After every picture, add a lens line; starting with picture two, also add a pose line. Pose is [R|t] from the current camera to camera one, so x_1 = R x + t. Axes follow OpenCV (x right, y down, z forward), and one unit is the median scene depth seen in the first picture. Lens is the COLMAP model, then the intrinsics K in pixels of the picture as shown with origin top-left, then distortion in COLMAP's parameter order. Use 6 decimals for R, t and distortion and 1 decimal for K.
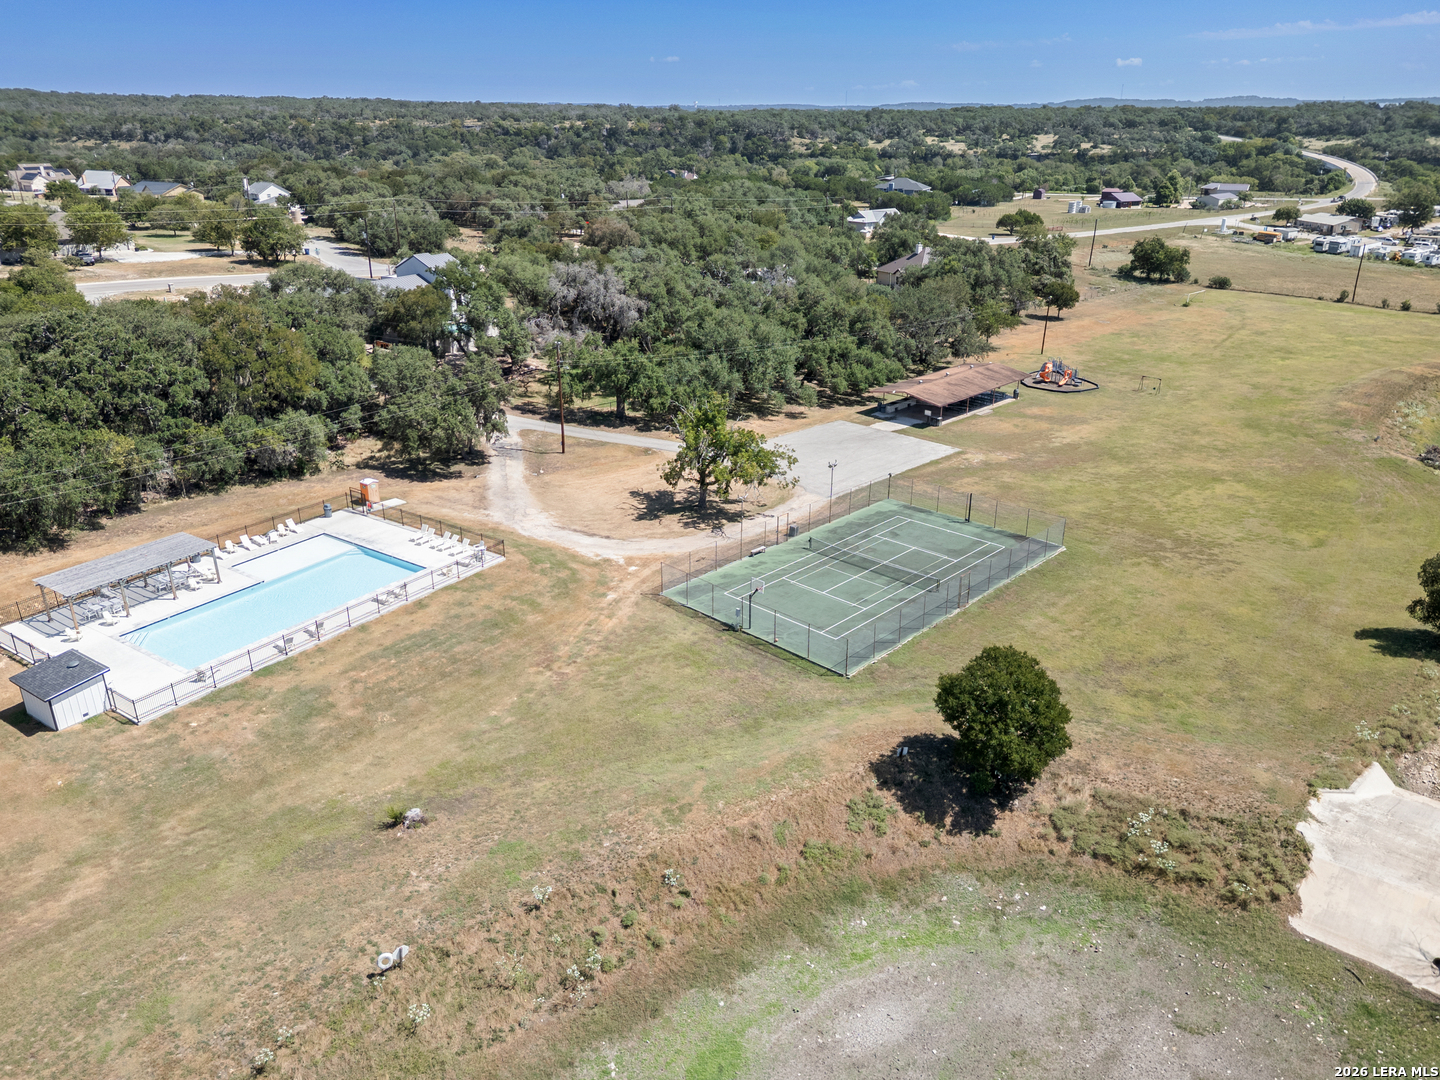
lens RADIAL K [[1016.1, 0, 722.9], [0, 1016.1, 538.0], [0, 0, 1]] dist [0.031913, -0.025629]
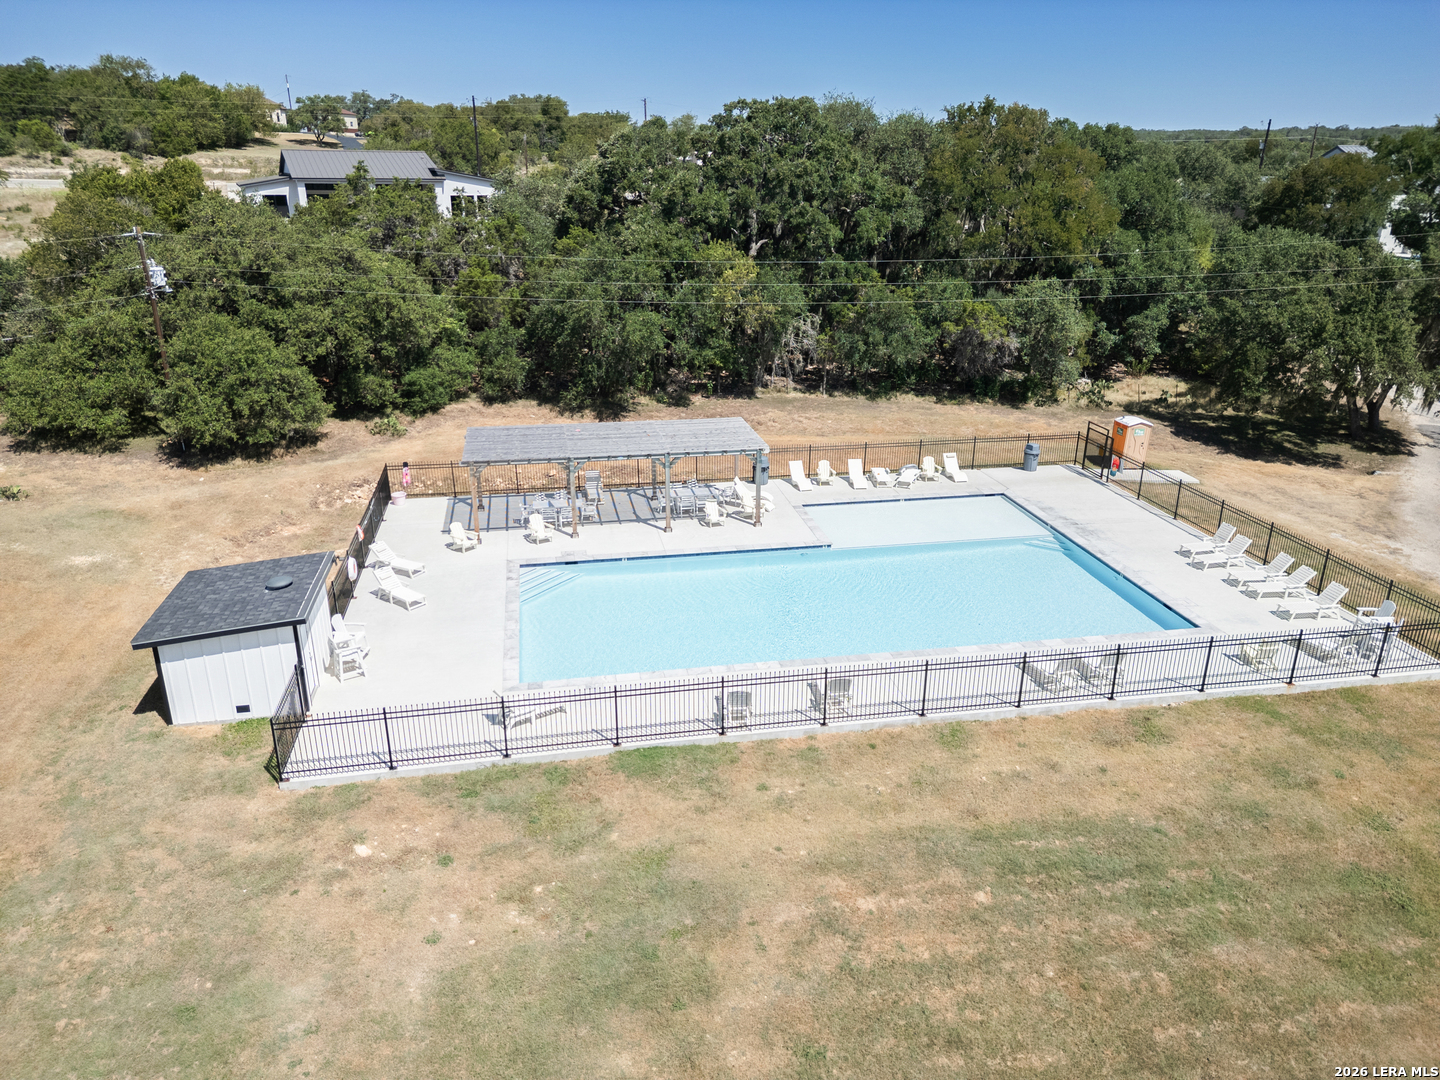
lens RADIAL K [[1016.1, 0, 718.5], [0, 1016.1, 544.6], [0, 0, 1]] dist [0.031913, -0.025629]
pose [[0.703996, 0.251766, -0.664081, -0.160056], [-0.274300, 0.958889, 0.072746, 0.019672], [0.655095, 0.130944, 0.744113, 0.553601]]
